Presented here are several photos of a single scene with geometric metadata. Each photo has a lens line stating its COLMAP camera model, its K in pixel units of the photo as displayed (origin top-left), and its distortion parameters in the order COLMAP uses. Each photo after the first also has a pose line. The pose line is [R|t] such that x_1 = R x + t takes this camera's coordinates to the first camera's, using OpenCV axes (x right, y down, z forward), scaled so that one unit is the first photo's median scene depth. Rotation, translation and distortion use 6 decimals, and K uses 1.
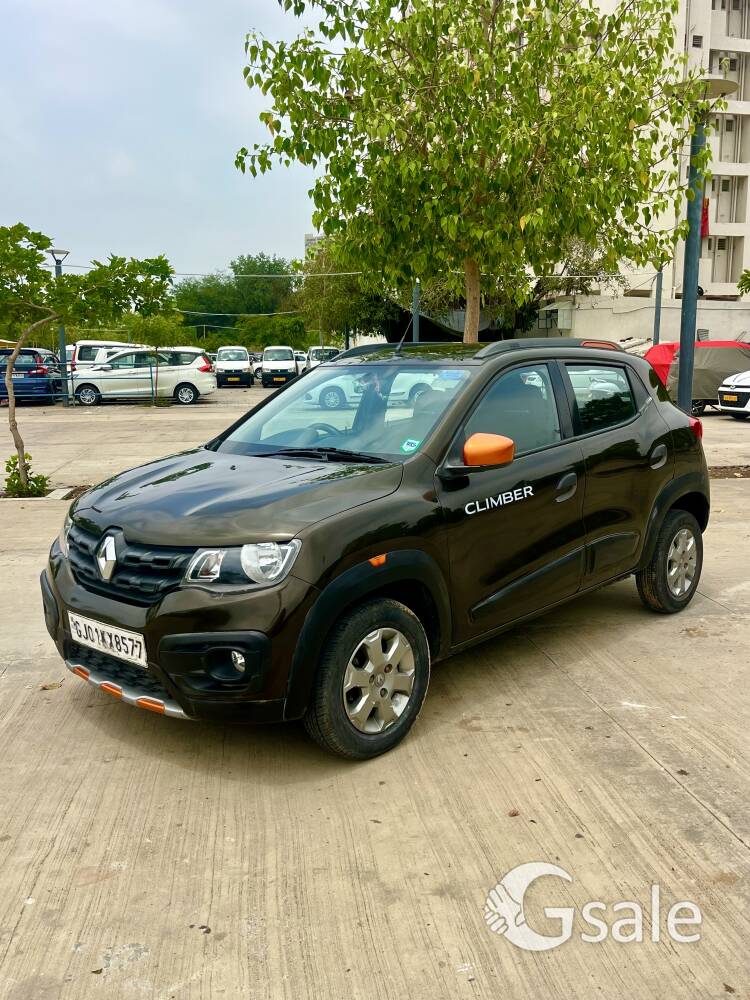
lens RADIAL K [[910.8, 0, 375.0], [0, 910.8, 500.0], [0, 0, 1]] dist [0.003175, 0.003986]
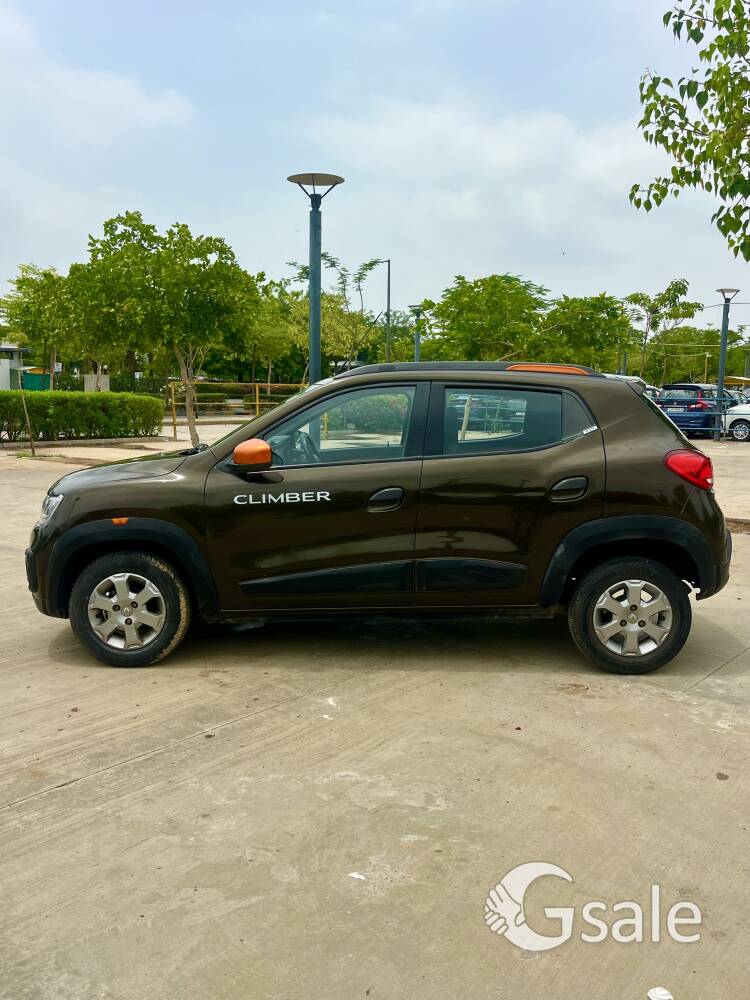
lens RADIAL K [[910.8, 0, 375.0], [0, 910.8, 500.0], [0, 0, 1]] dist [0.003175, 0.003986]
pose [[0.690440, 0.107011, -0.715431, 1.041145], [-0.136005, 0.990564, 0.016909, -0.032892], [0.710489, 0.085628, 0.698479, 0.269167]]
